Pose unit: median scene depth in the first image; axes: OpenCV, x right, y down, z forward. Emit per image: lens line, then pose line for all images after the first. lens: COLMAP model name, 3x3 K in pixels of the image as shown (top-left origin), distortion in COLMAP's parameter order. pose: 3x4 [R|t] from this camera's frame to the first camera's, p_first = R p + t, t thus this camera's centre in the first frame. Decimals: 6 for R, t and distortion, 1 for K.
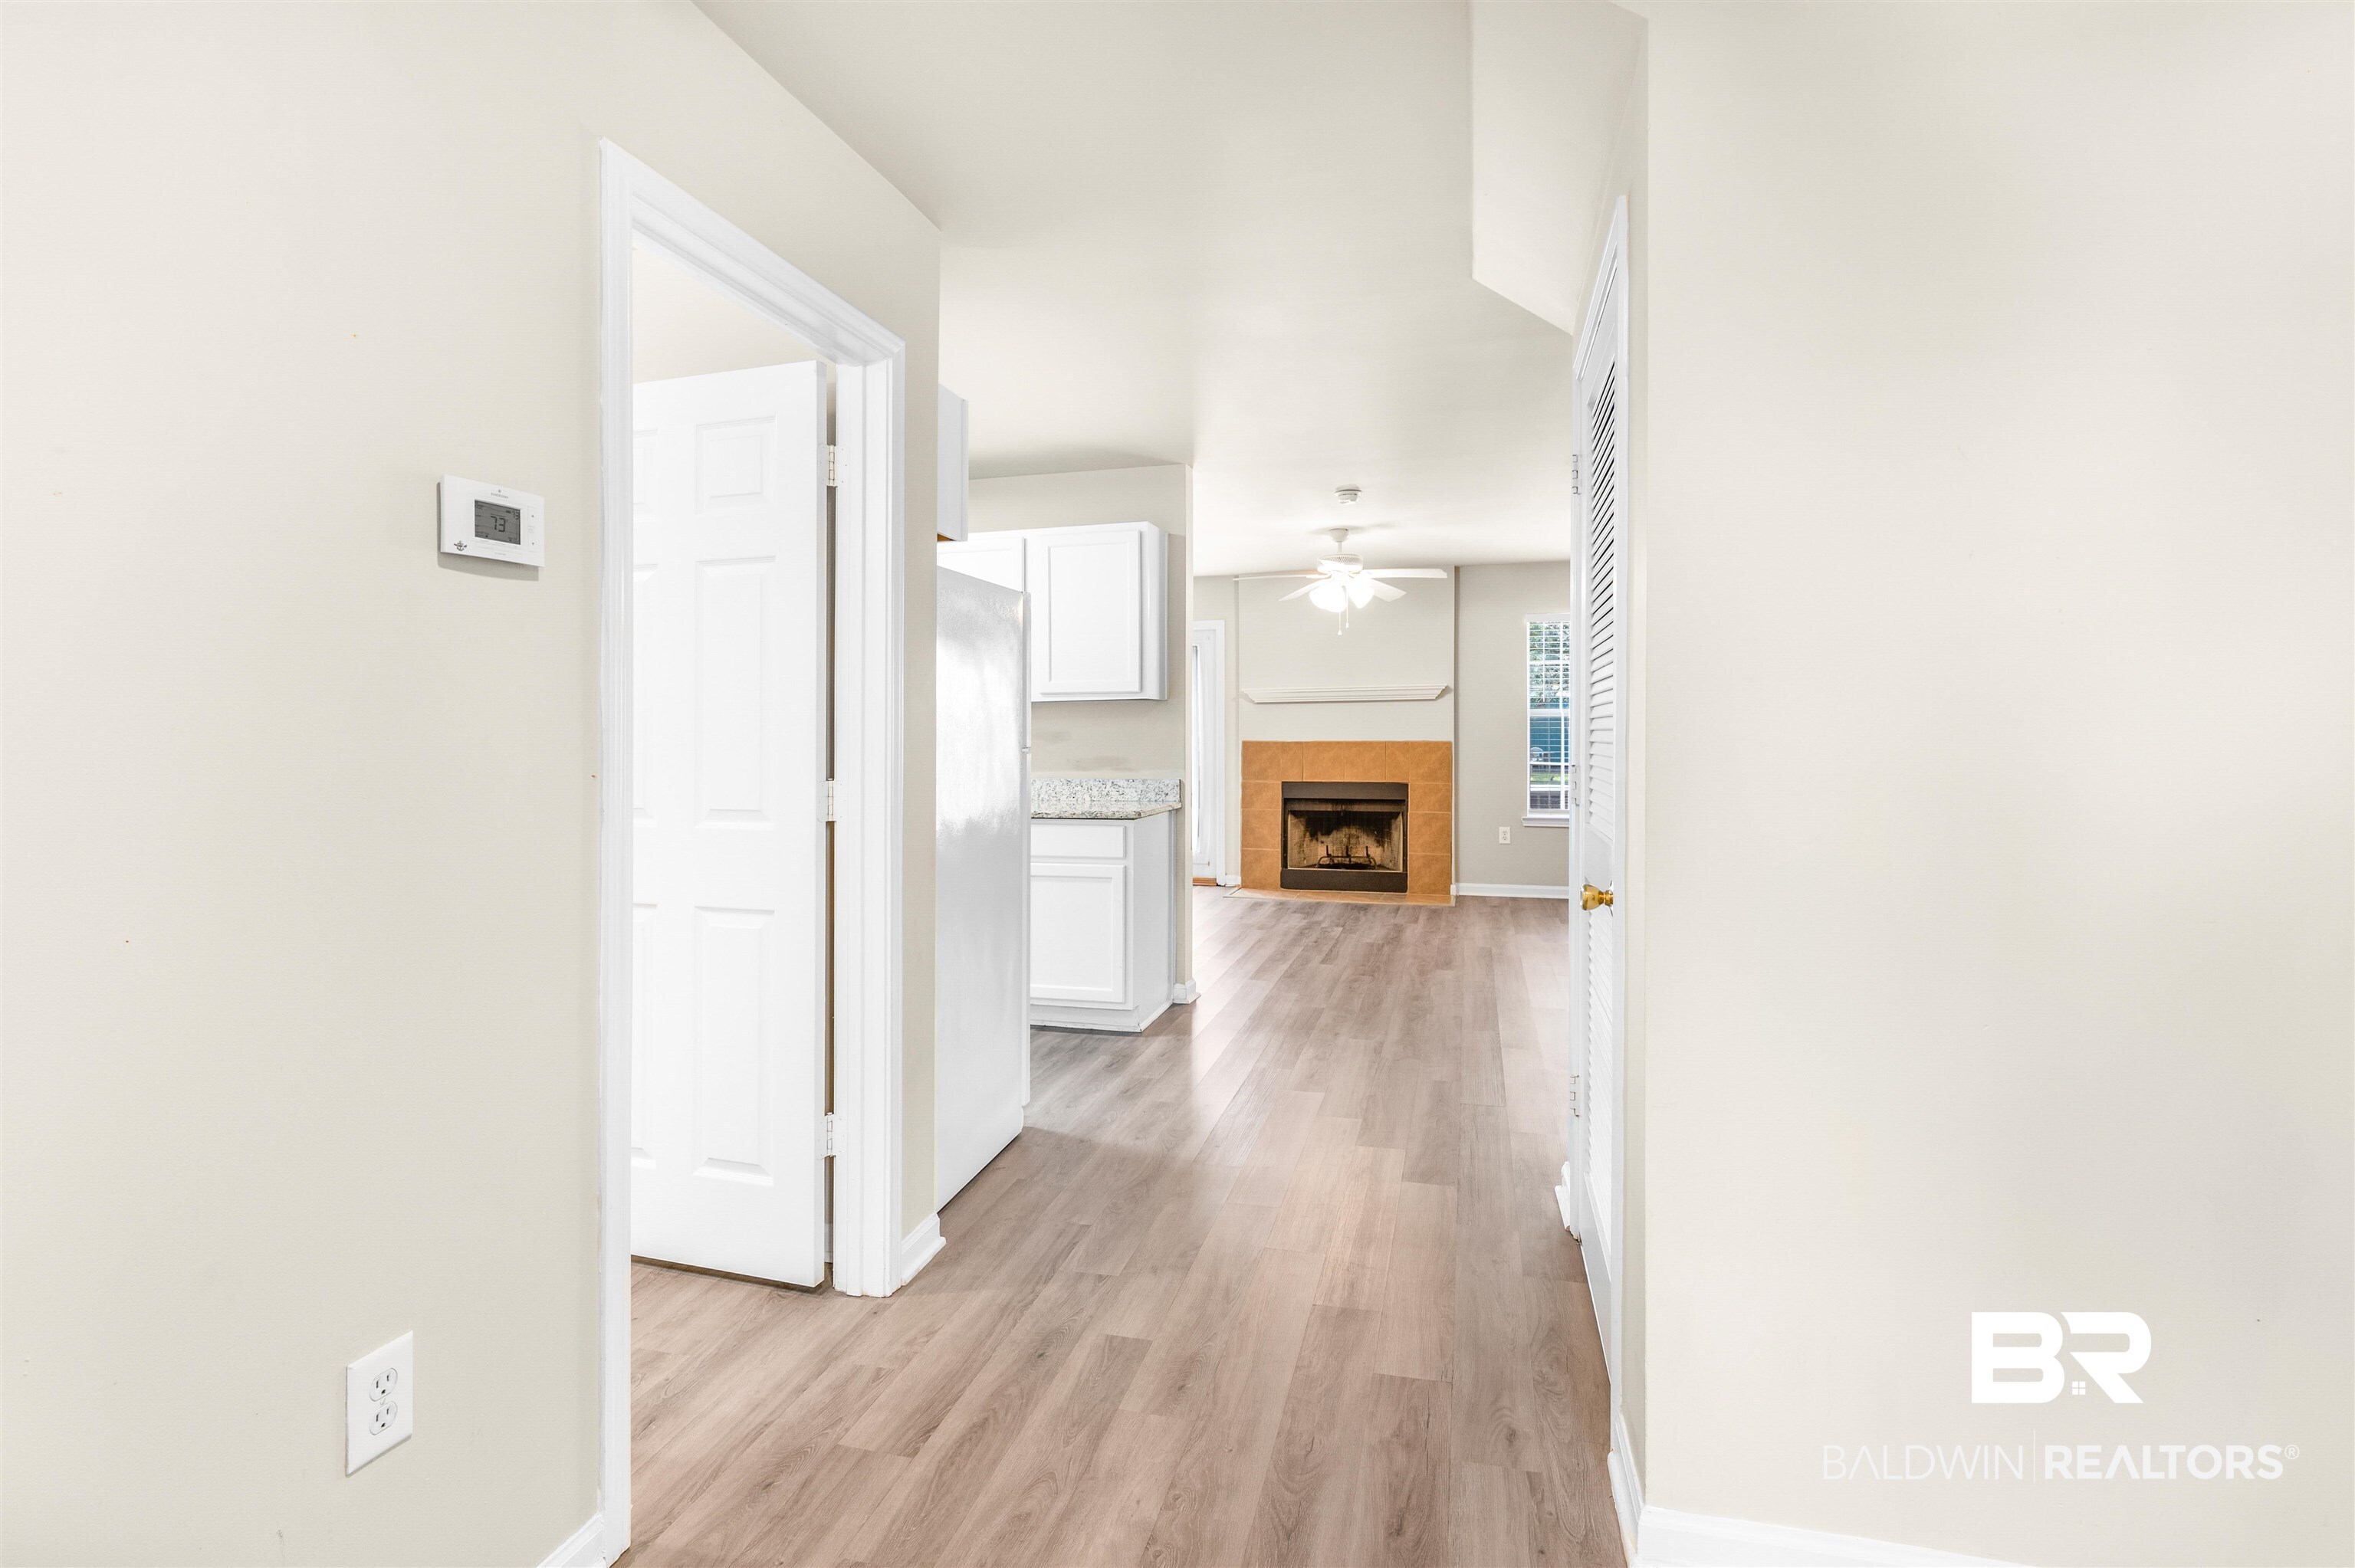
lens RADIAL K [[1103.1, 0, 1170.0], [0, 1103.1, 733.8], [0, 0, 1]] dist [0.003754, -0.000315]
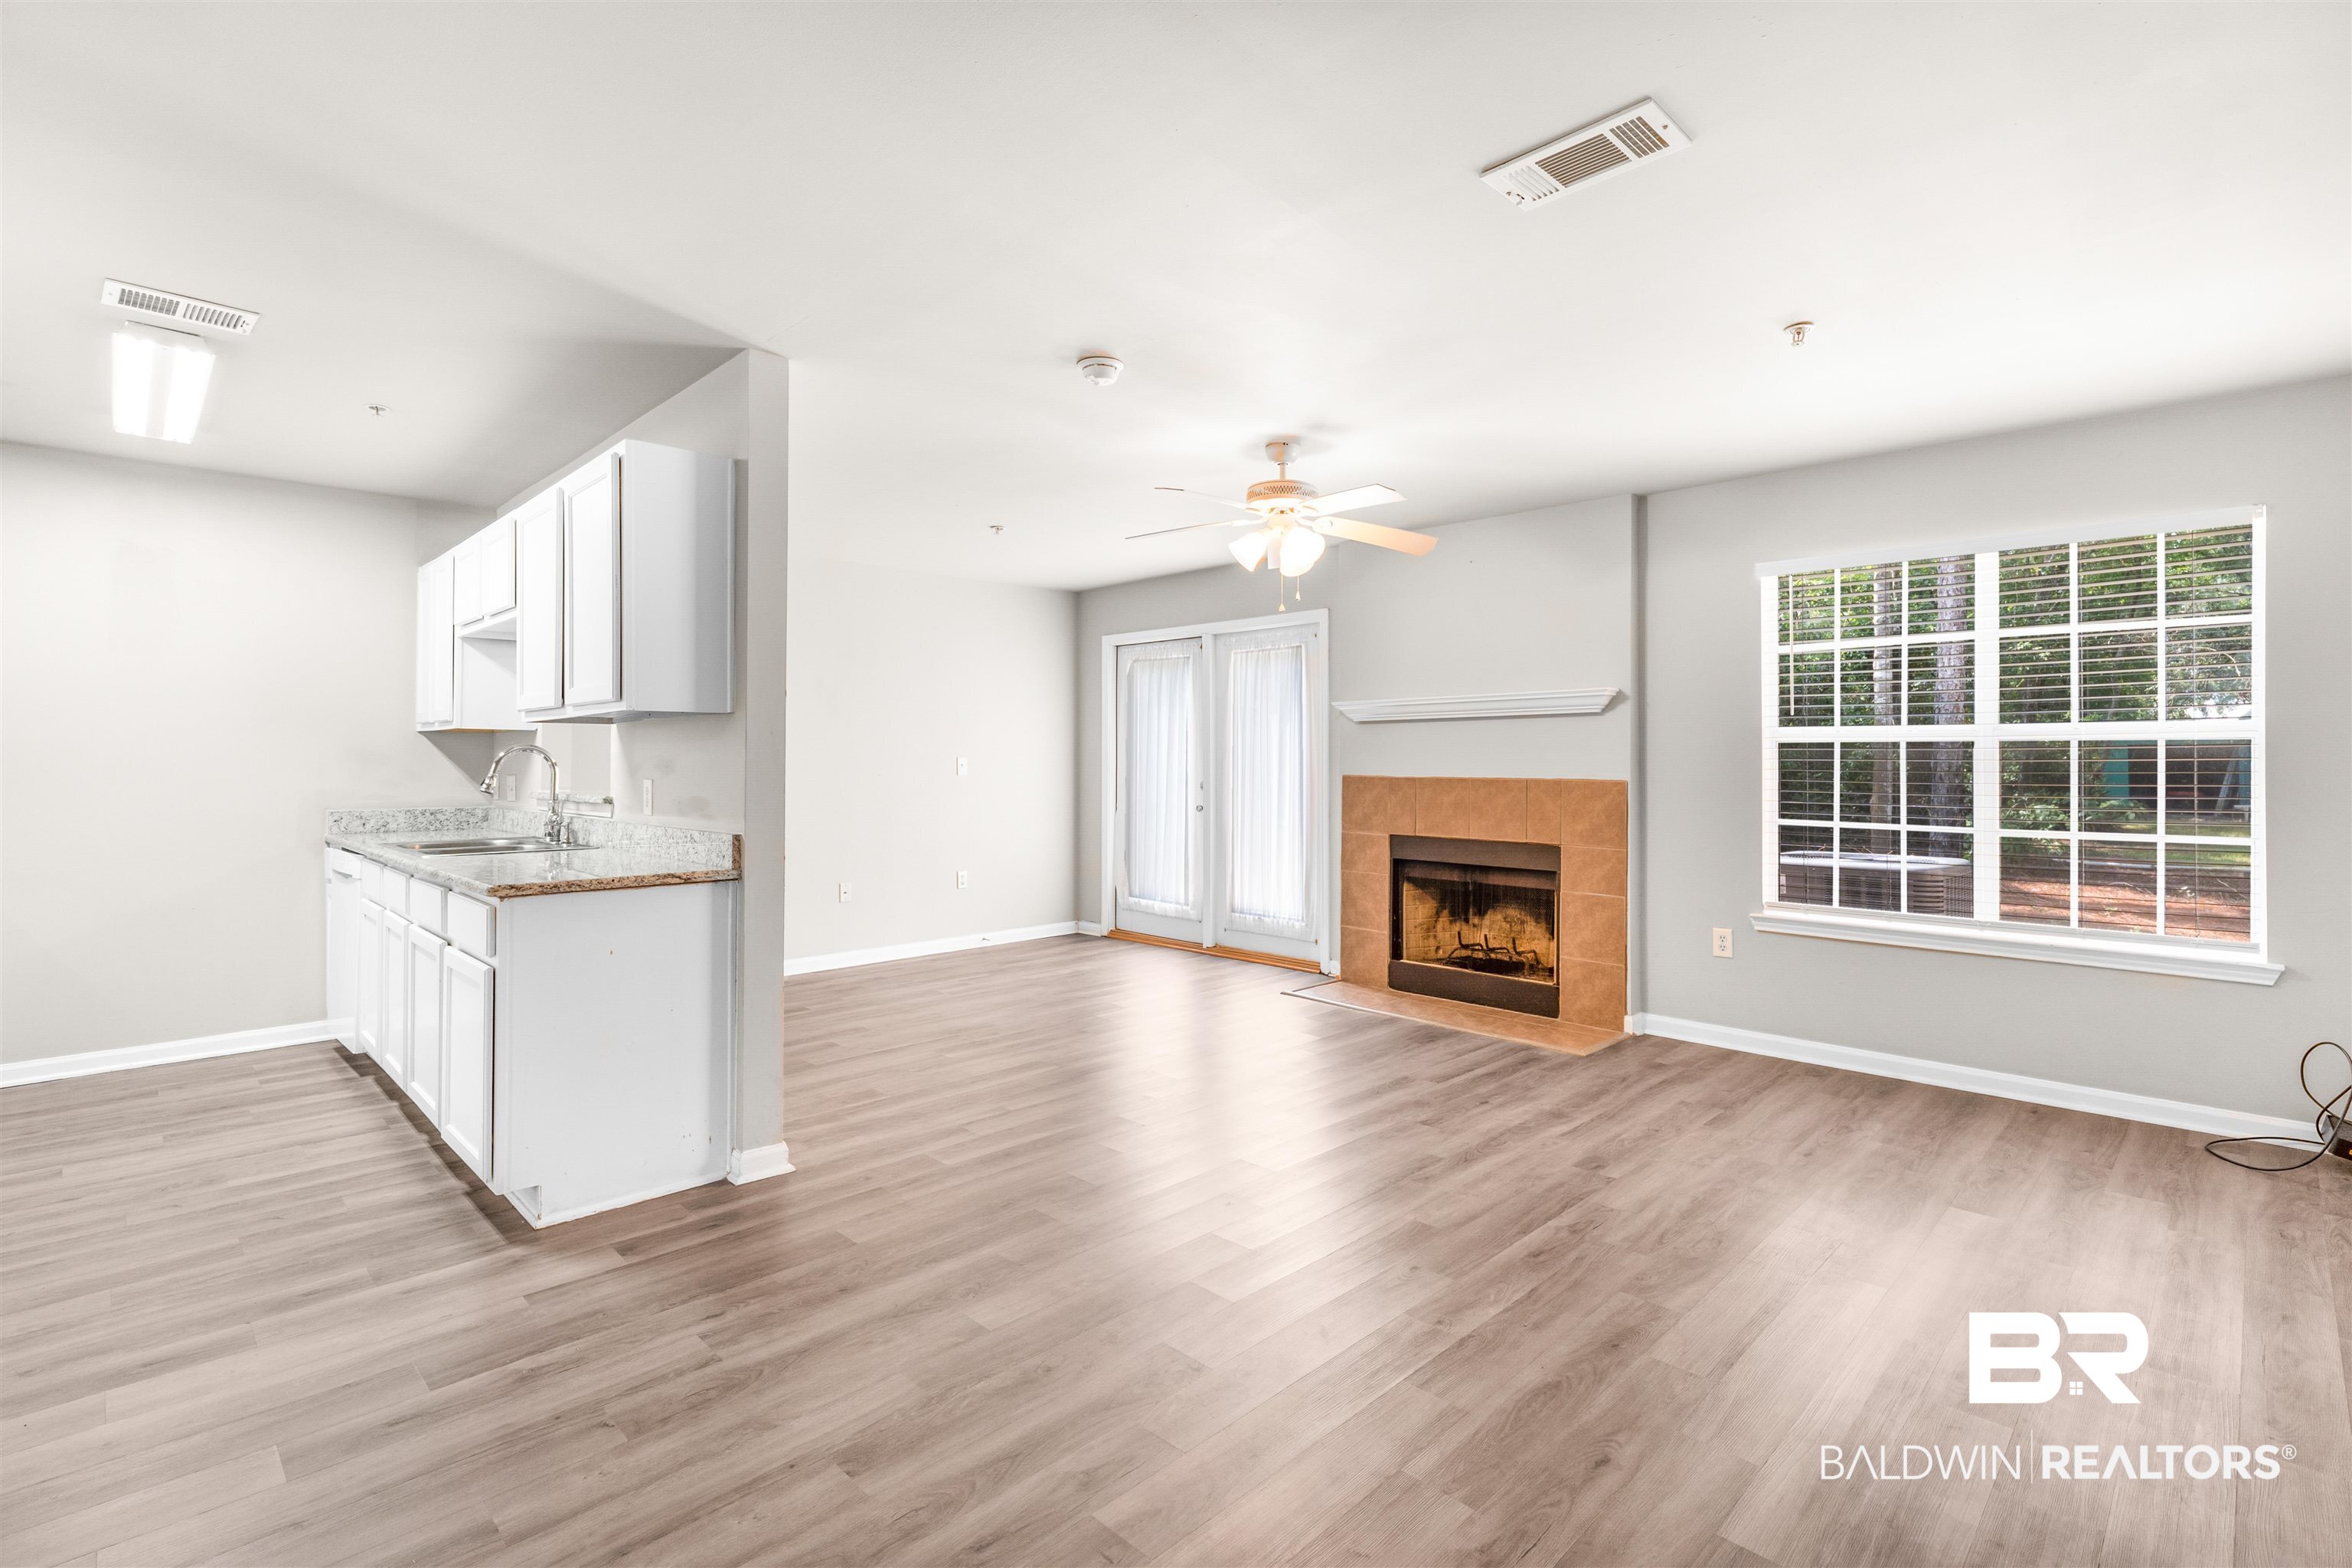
lens RADIAL K [[1101.8, 0, 1175.1], [0, 1101.8, 751.3], [0, 0, 1]] dist [0.003754, -0.000315]
pose [[0.869185, 0.003784, -0.494473, 0.329916], [-0.007864, 0.999950, -0.006170, -0.003680], [0.494425, 0.009252, 0.869171, 0.334875]]
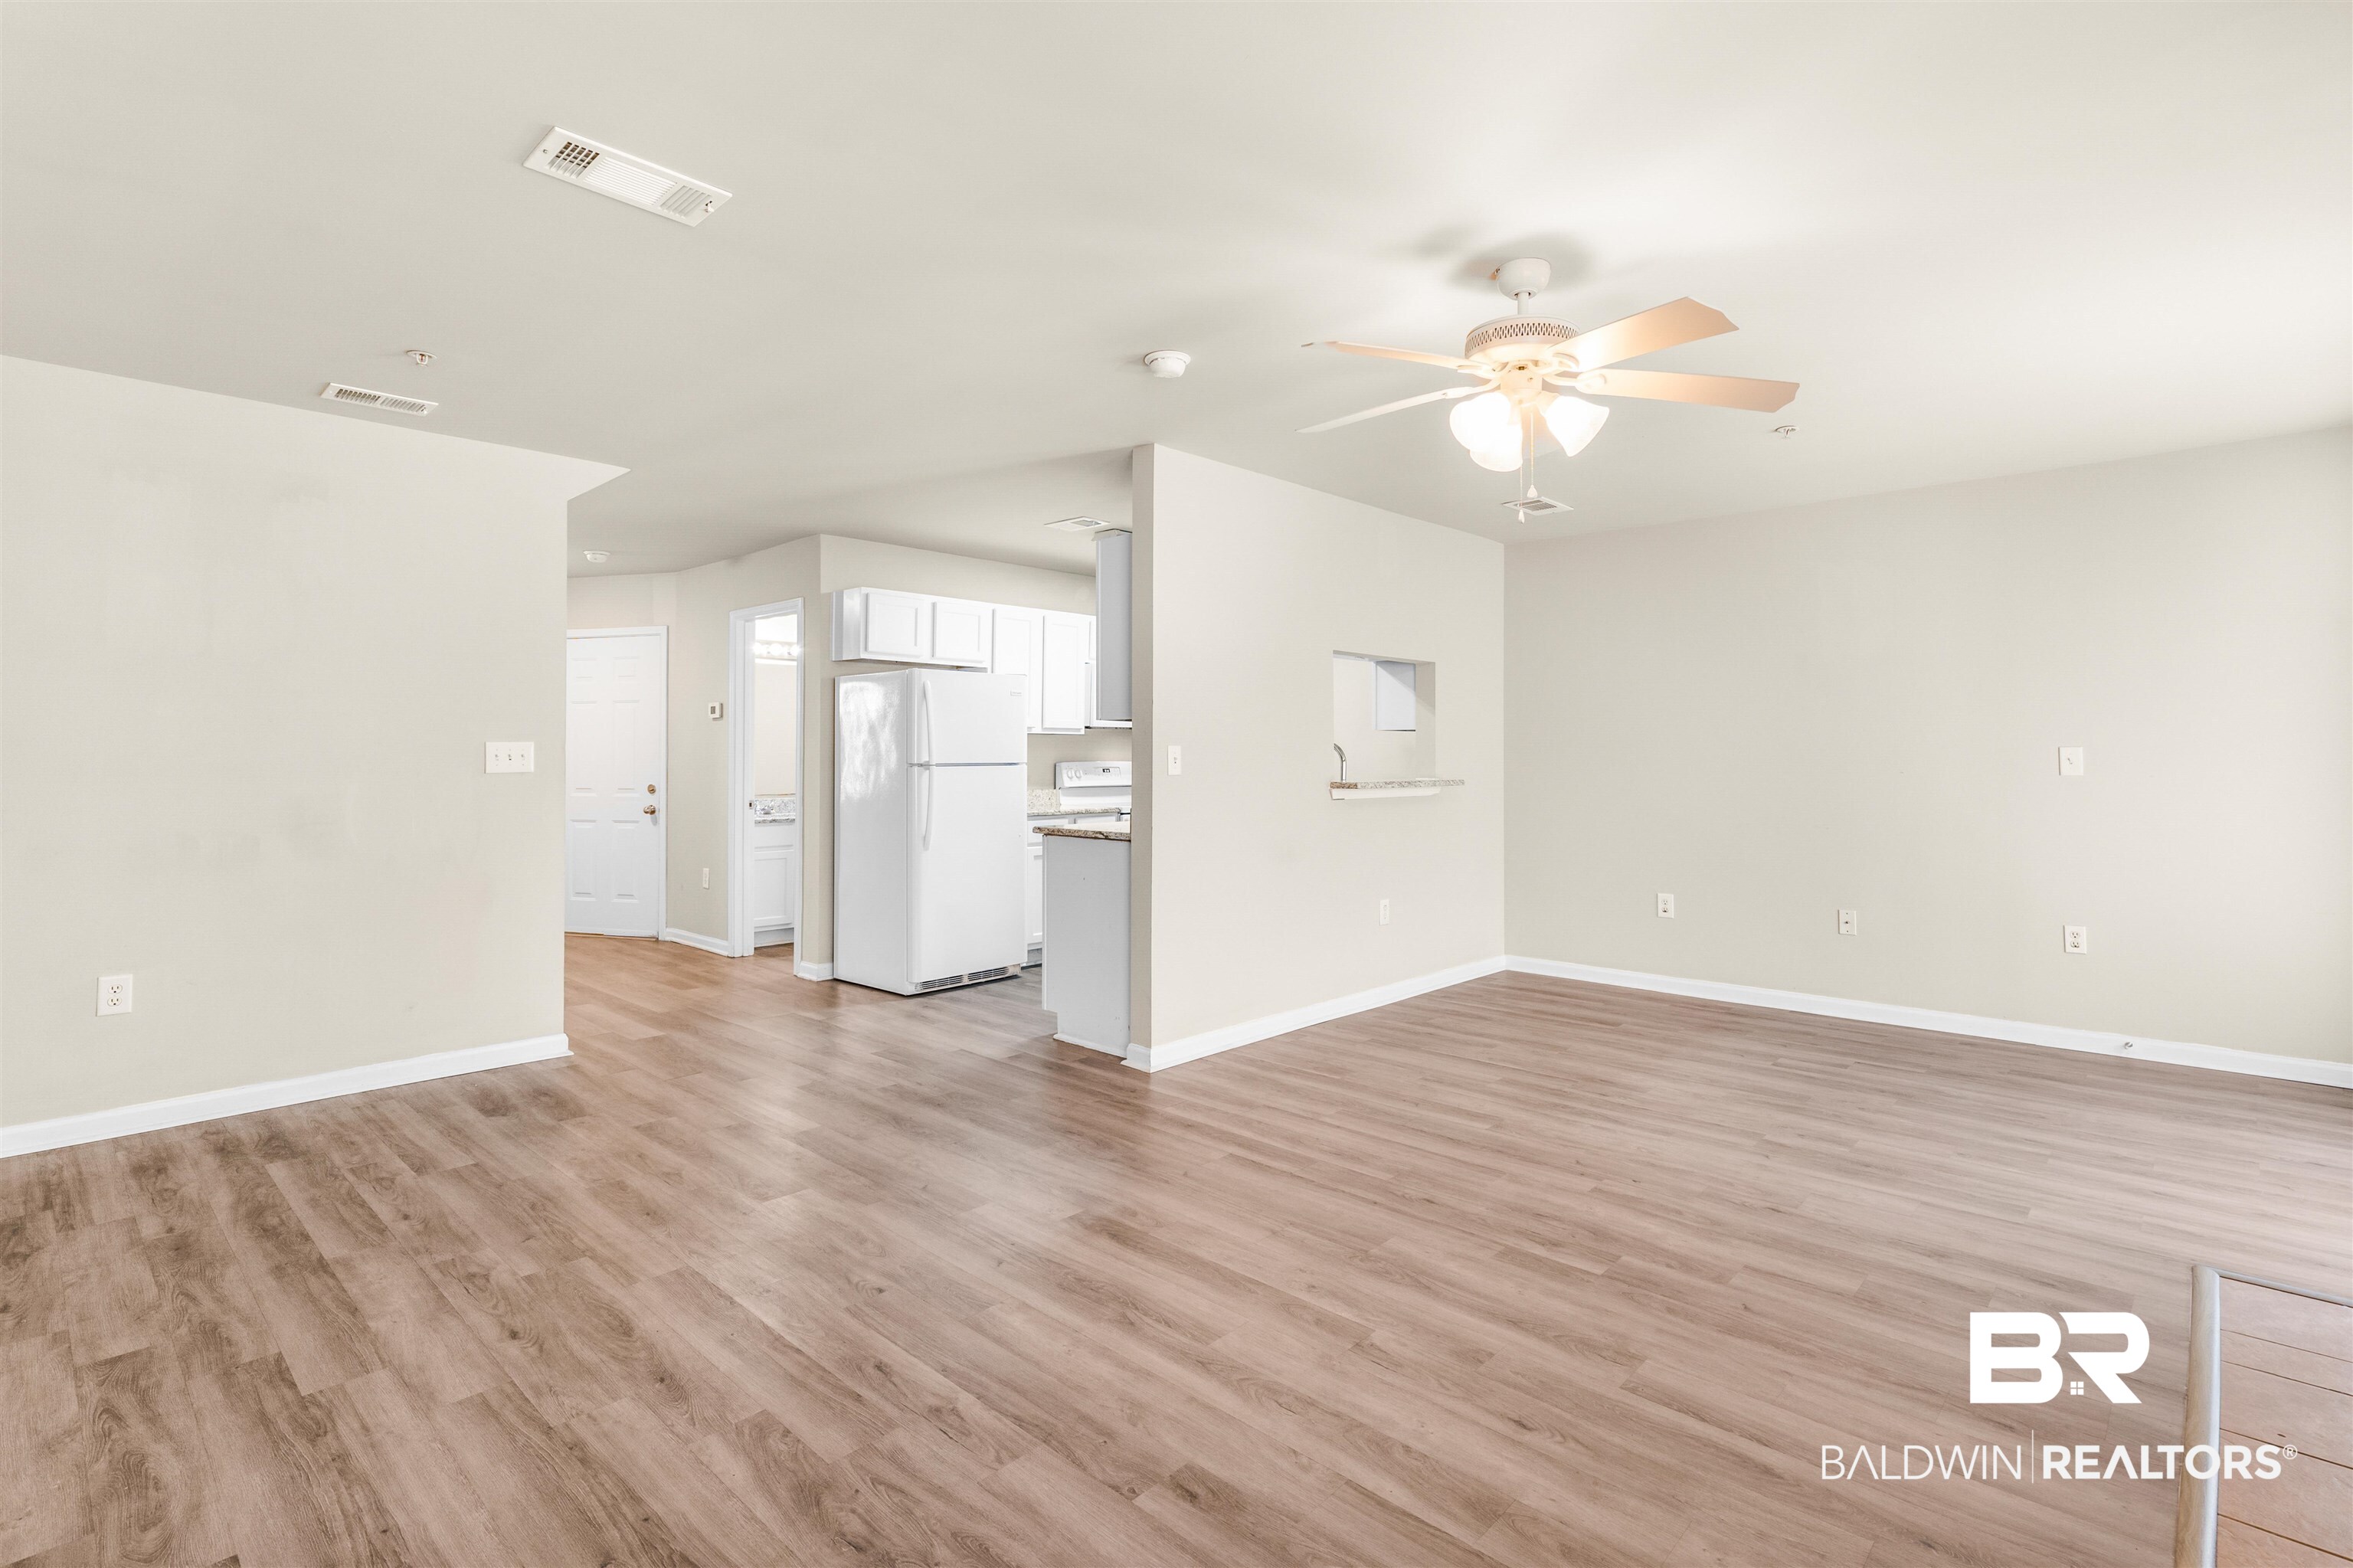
lens RADIAL K [[1102.3, 0, 1155.2], [0, 1102.3, 746.2], [0, 0, 1]] dist [0.003754, -0.000315]
pose [[-0.479901, -0.000146, -0.877322, 0.461468], [0.003030, 0.999994, -0.001823, -0.004398], [0.877317, -0.003533, -0.479898, 0.860412]]
